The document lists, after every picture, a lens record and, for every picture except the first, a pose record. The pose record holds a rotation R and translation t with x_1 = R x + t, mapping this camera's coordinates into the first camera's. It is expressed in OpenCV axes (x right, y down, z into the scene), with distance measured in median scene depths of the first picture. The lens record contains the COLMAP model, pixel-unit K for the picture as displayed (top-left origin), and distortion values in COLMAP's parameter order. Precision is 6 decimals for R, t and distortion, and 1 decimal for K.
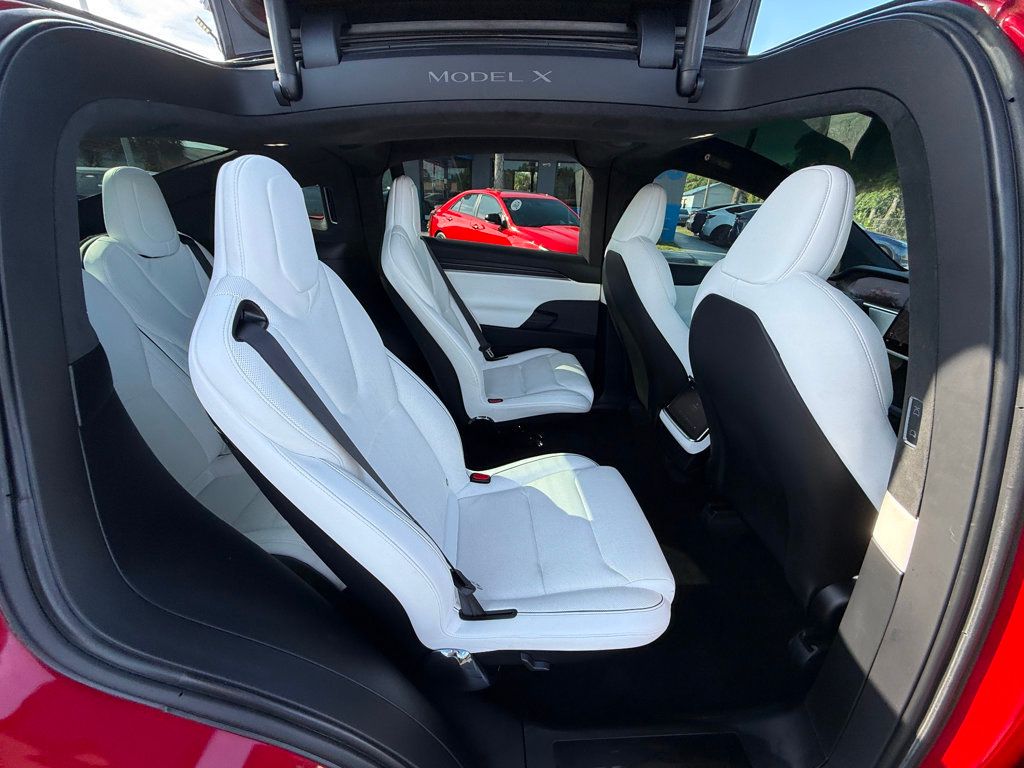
lens RADIAL K [[407.7, 0, 513.3], [0, 407.7, 380.6], [0, 0, 1]] dist [-0.004830, -0.000182]
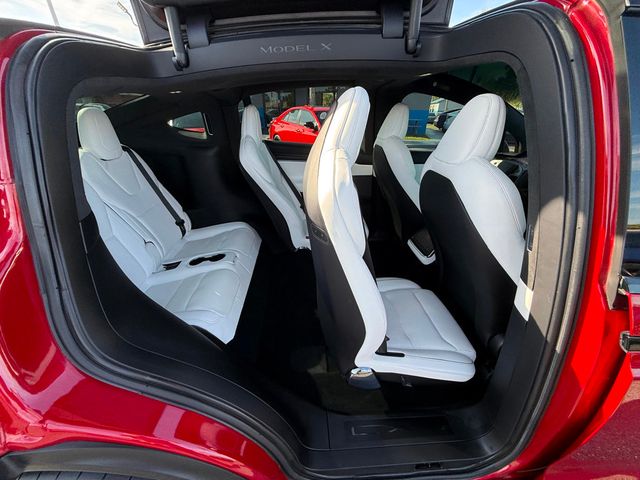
lens RADIAL K [[254.8, 0, 319.9], [0, 254.8, 237.4], [0, 0, 1]] dist [-0.004830, -0.000182]
pose [[0.999156, -0.031160, -0.026764, 0.046264], [0.032278, 0.998578, 0.042429, 0.011259], [0.025404, -0.043257, 0.998741, -0.104235]]
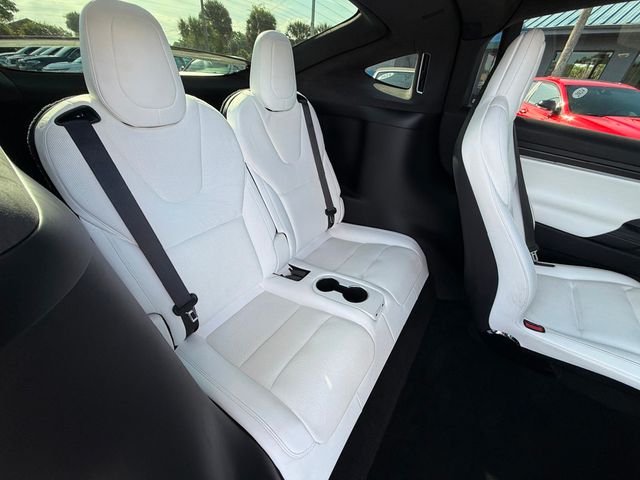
lens RADIAL K [[254.8, 0, 317.5], [0, 254.8, 236.9], [0, 0, 1]] dist [-0.004830, -0.000182]
pose [[0.777017, 0.342421, -0.528197, -0.348825], [-0.278527, 0.939514, 0.199338, -0.200345], [0.564506, -0.007772, 0.825392, 0.640351]]
